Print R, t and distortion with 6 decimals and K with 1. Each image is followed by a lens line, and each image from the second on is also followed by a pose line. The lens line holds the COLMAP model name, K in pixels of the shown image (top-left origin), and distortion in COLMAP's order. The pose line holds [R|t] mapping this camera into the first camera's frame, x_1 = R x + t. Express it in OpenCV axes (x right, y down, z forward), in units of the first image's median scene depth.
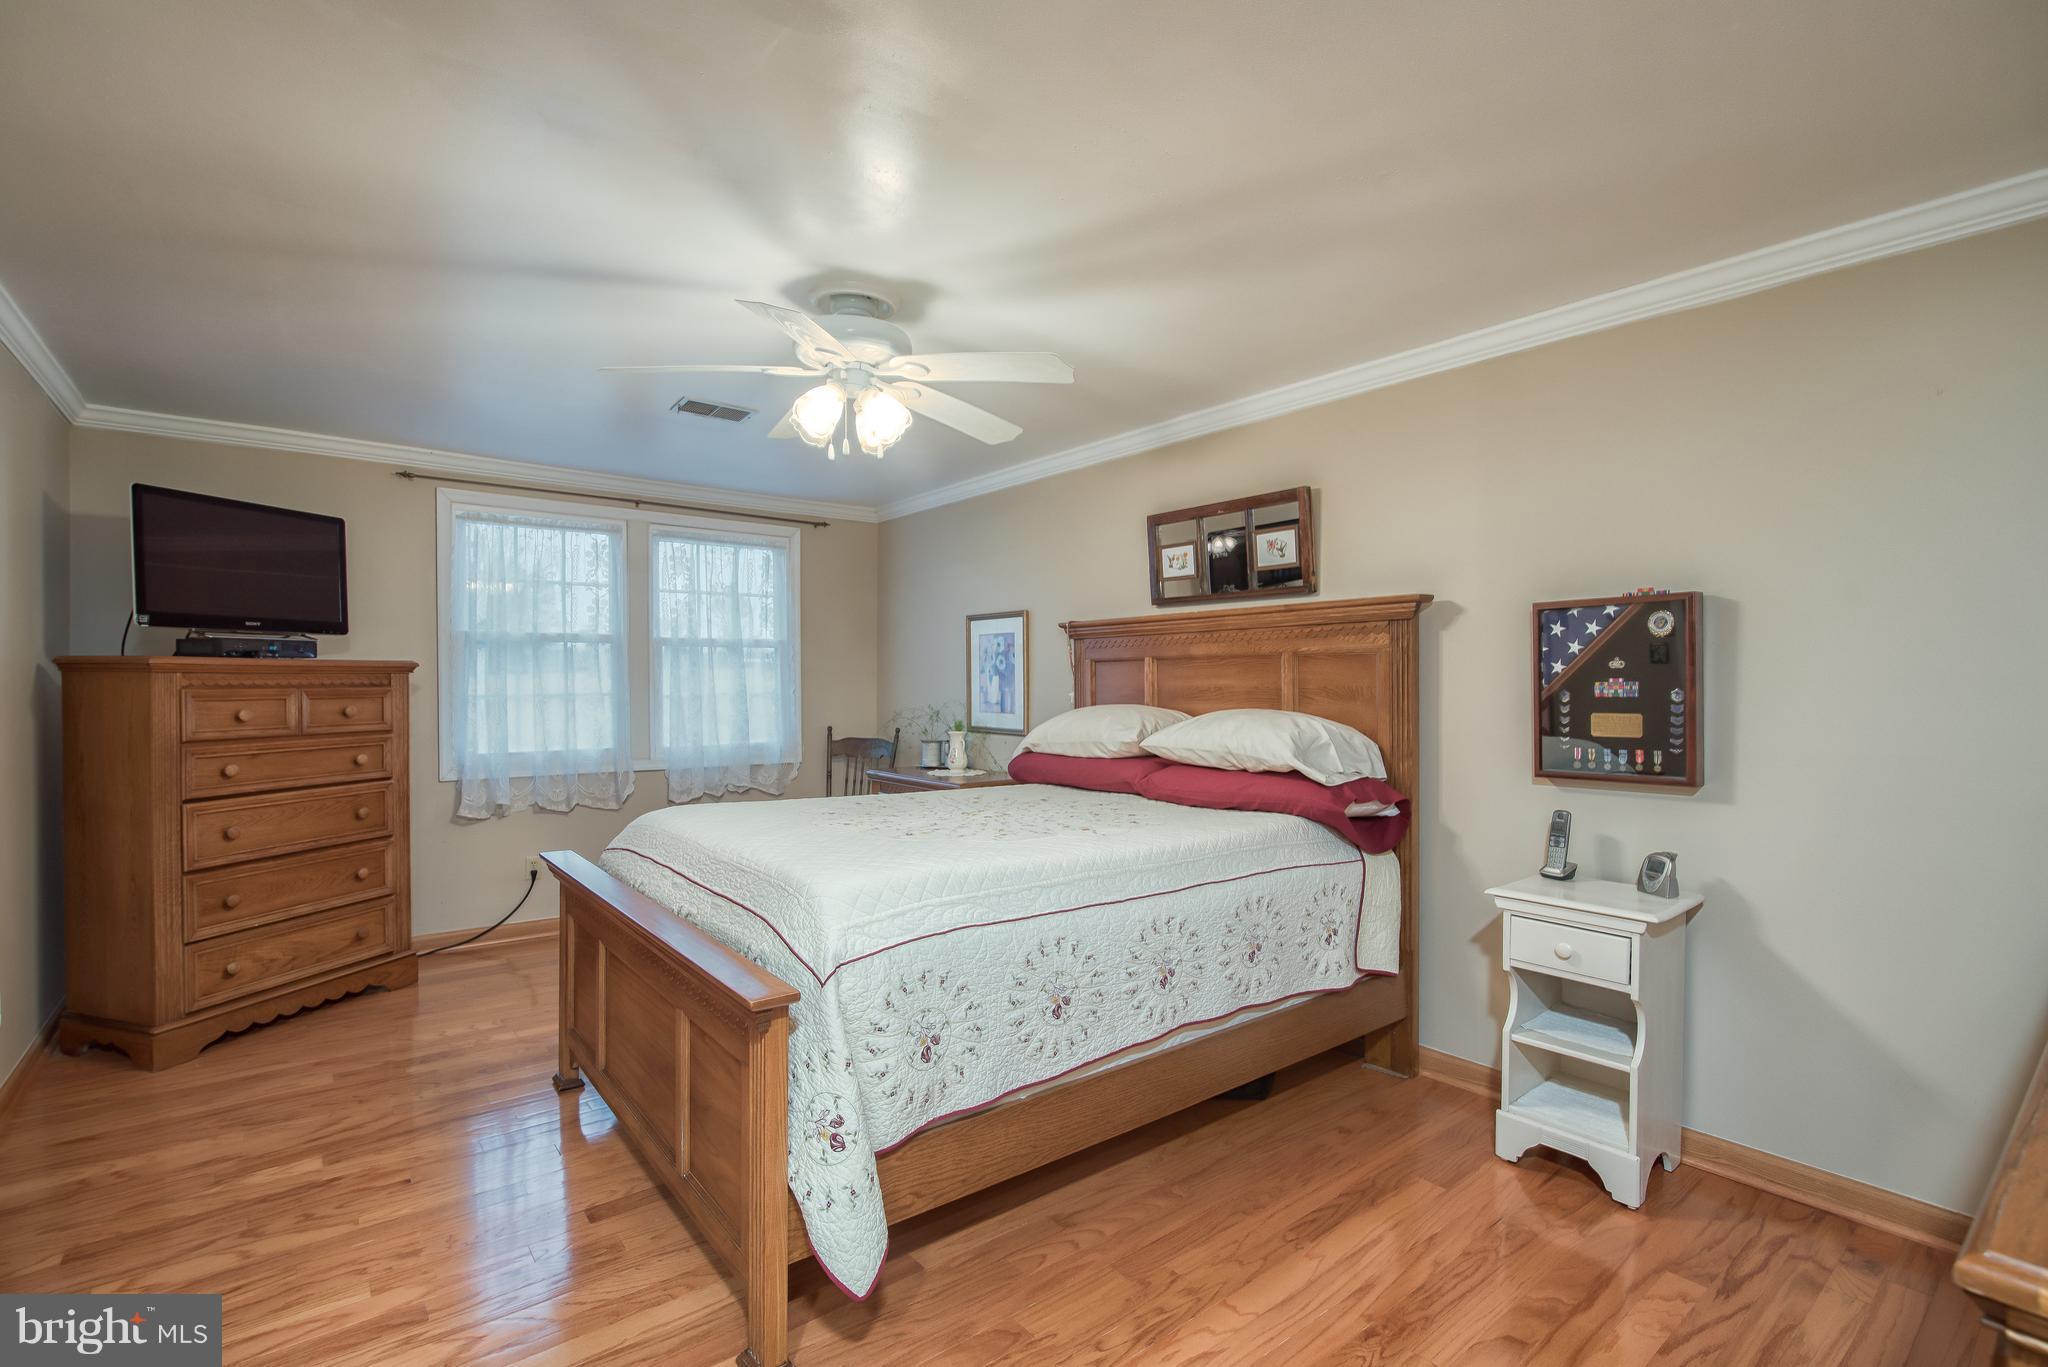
lens RADIAL K [[960.1, 0, 1022.2], [0, 960.1, 689.3], [0, 0, 1]] dist [-0.001500, -0.000259]
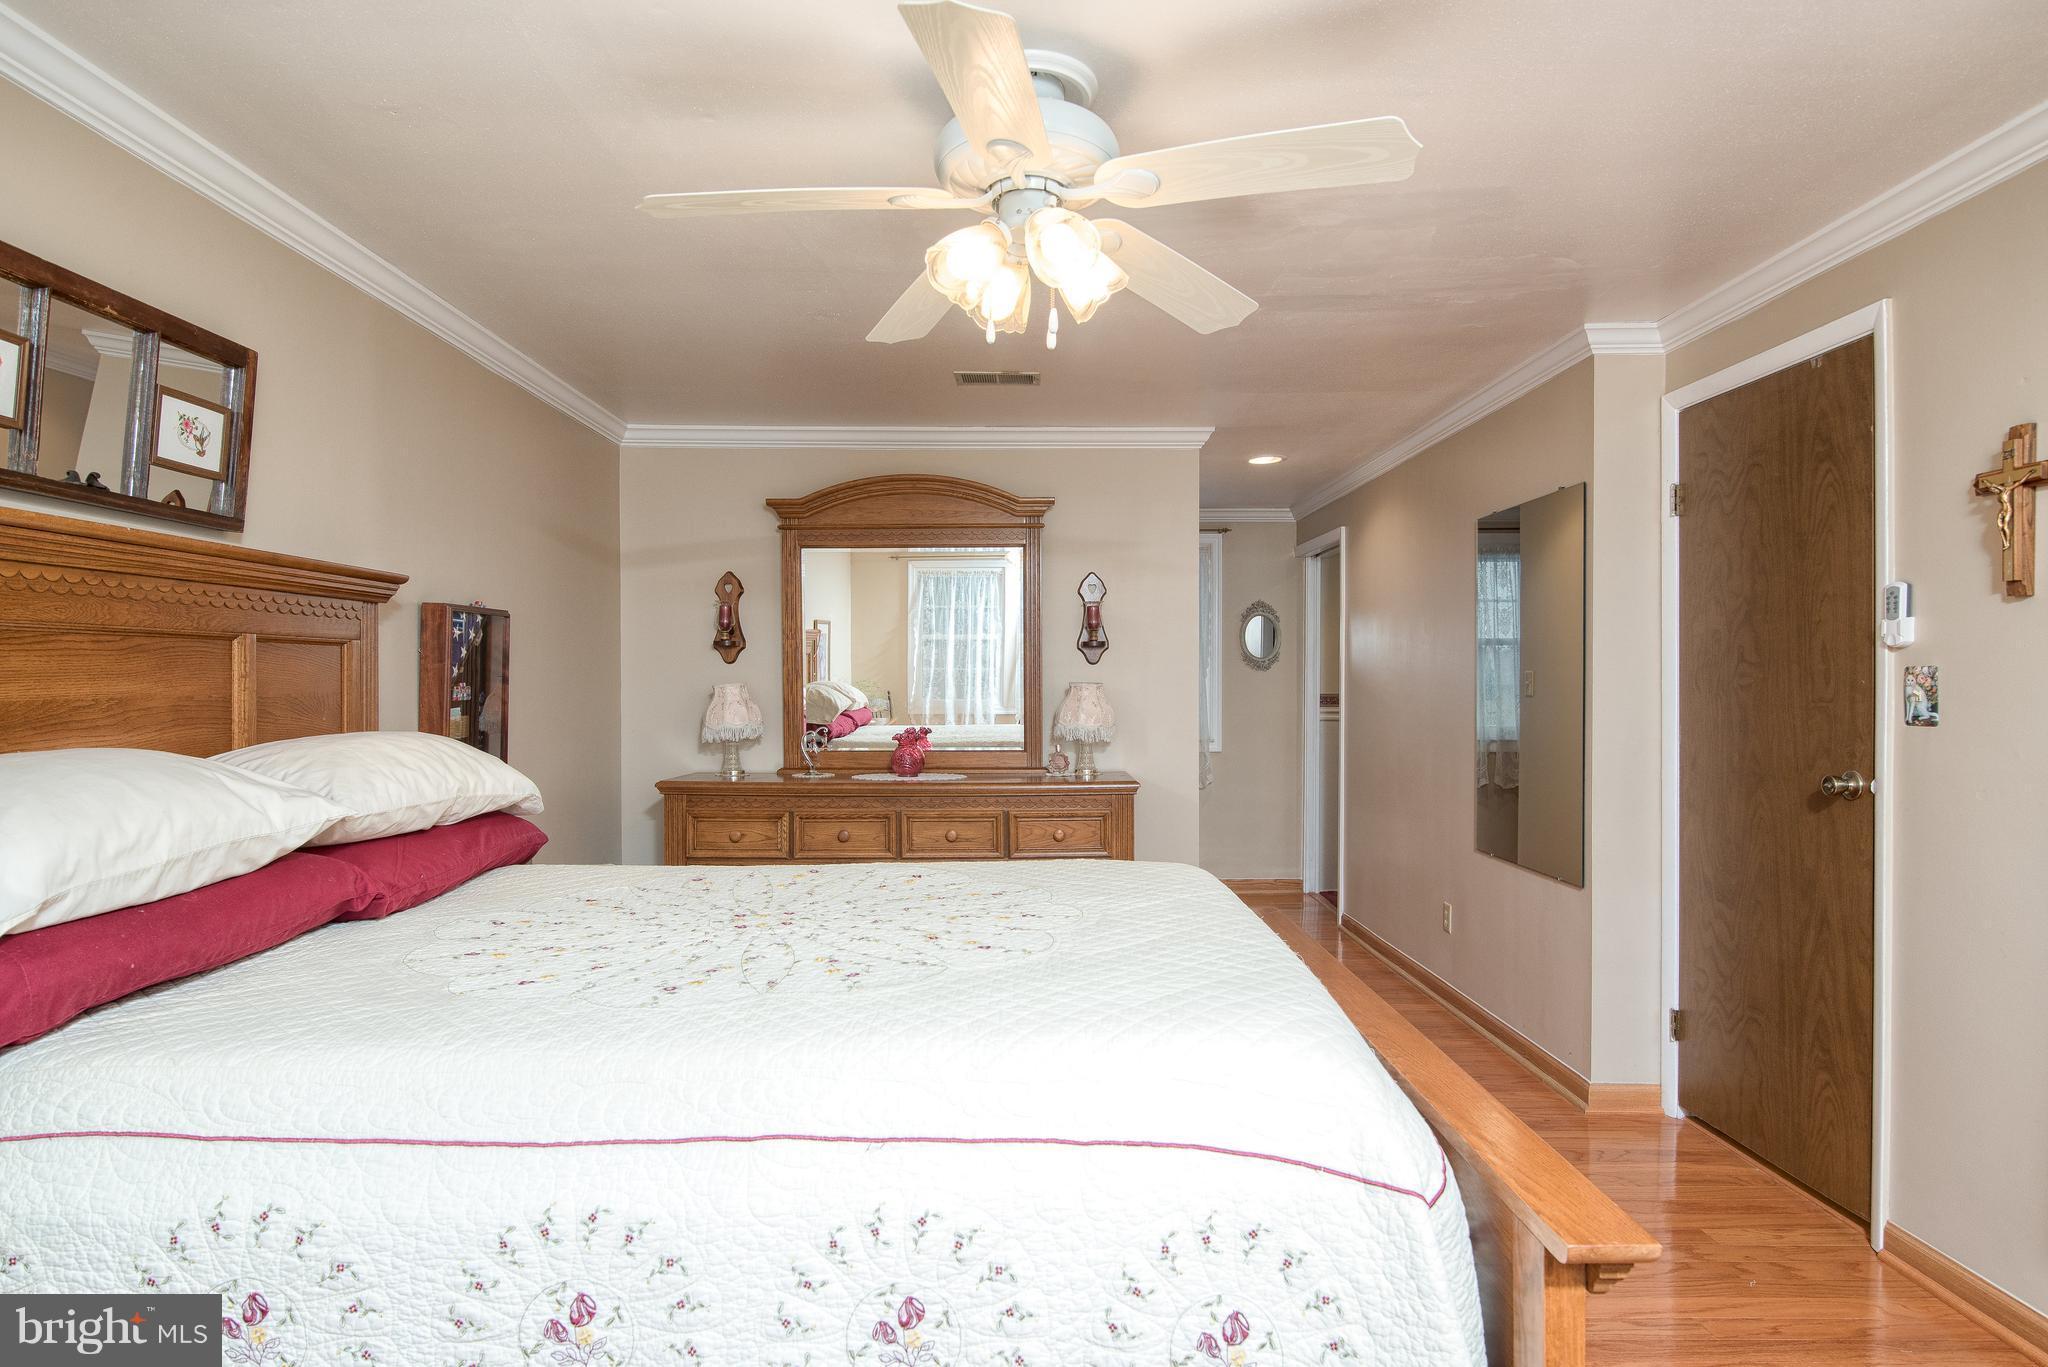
lens RADIAL K [[960.1, 0, 1022.2], [0, 960.1, 689.3], [0, 0, 1]] dist [-0.001500, -0.000259]
pose [[-0.775754, -0.001813, 0.631033, -0.429871], [0.008562, 0.999874, 0.013398, -0.009609], [-0.630978, 0.015796, -0.775640, 1.139523]]
